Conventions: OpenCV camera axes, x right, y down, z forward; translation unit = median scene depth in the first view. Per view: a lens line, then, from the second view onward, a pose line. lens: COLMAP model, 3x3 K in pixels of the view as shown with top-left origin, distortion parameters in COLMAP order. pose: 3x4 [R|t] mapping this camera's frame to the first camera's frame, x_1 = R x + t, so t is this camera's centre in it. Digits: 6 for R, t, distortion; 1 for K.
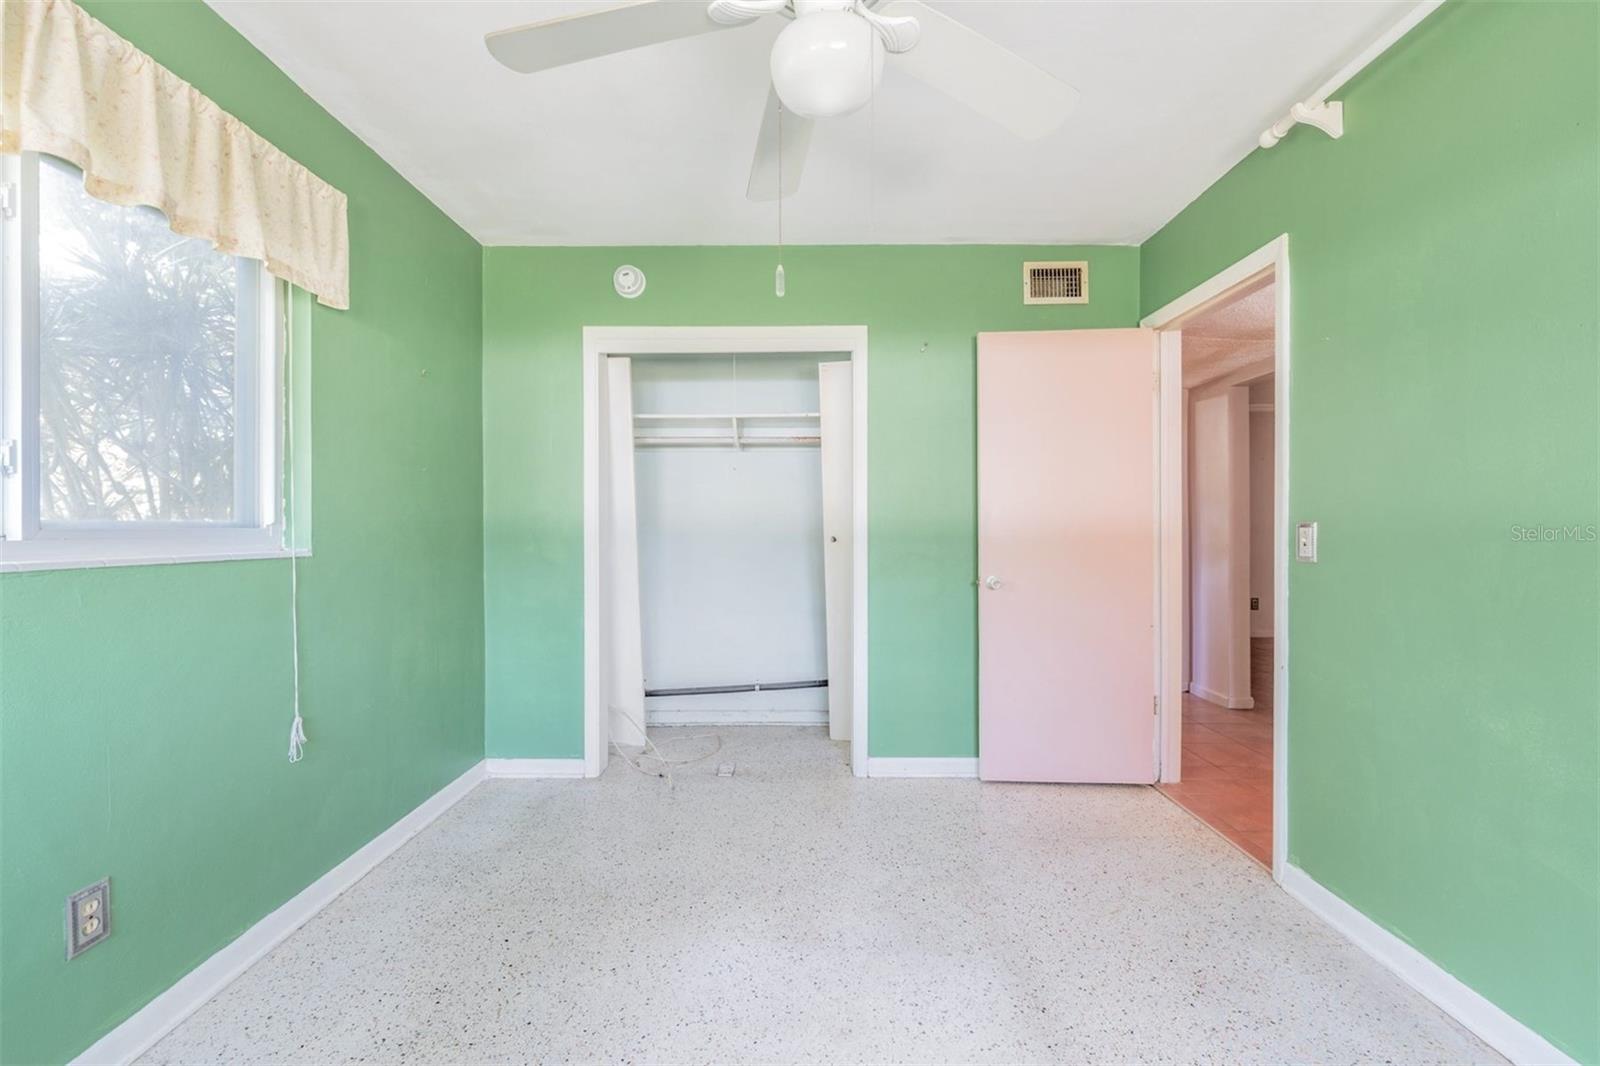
lens RADIAL K [[644.8, 0, 795.6], [0, 644.8, 531.4], [0, 0, 1]] dist [-0.004286, 0.000462]
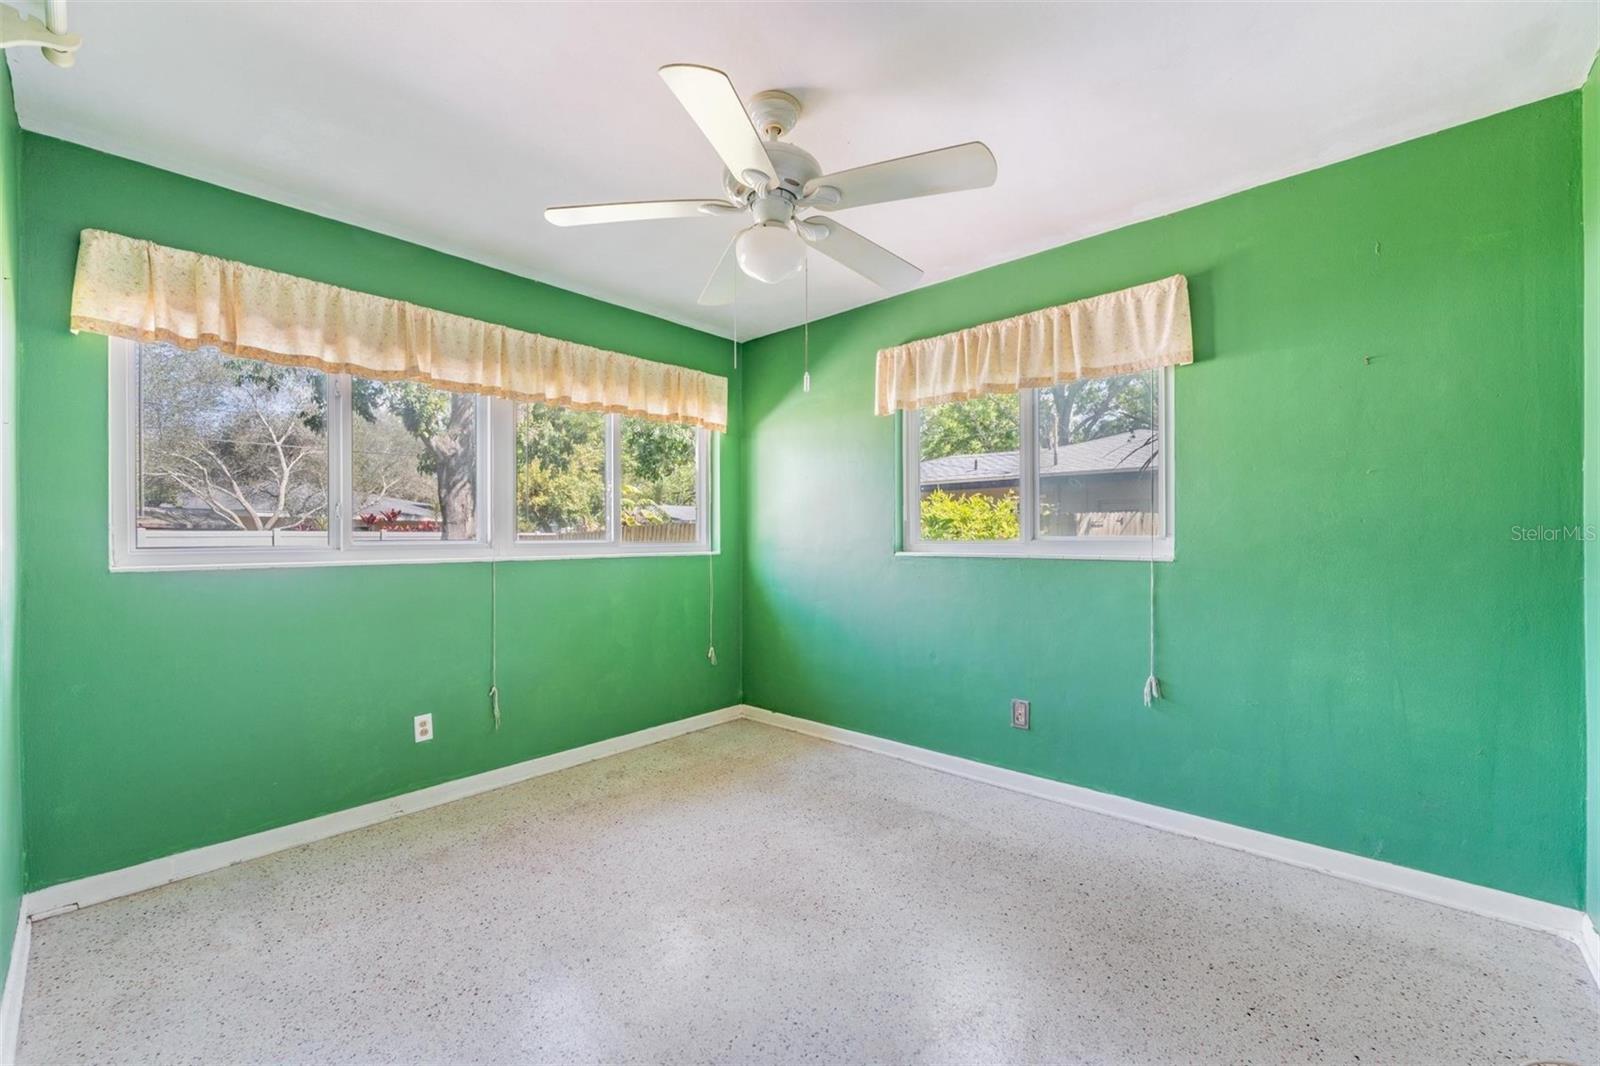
lens RADIAL K [[644.8, 0, 798.6], [0, 644.8, 536.6], [0, 0, 1]] dist [-0.004286, 0.000462]
pose [[-0.669445, 0.001489, -0.742860, 0.942026], [0.002132, 0.999998, 0.000083, -0.018486], [0.742858, -0.001528, -0.669447, 1.668732]]
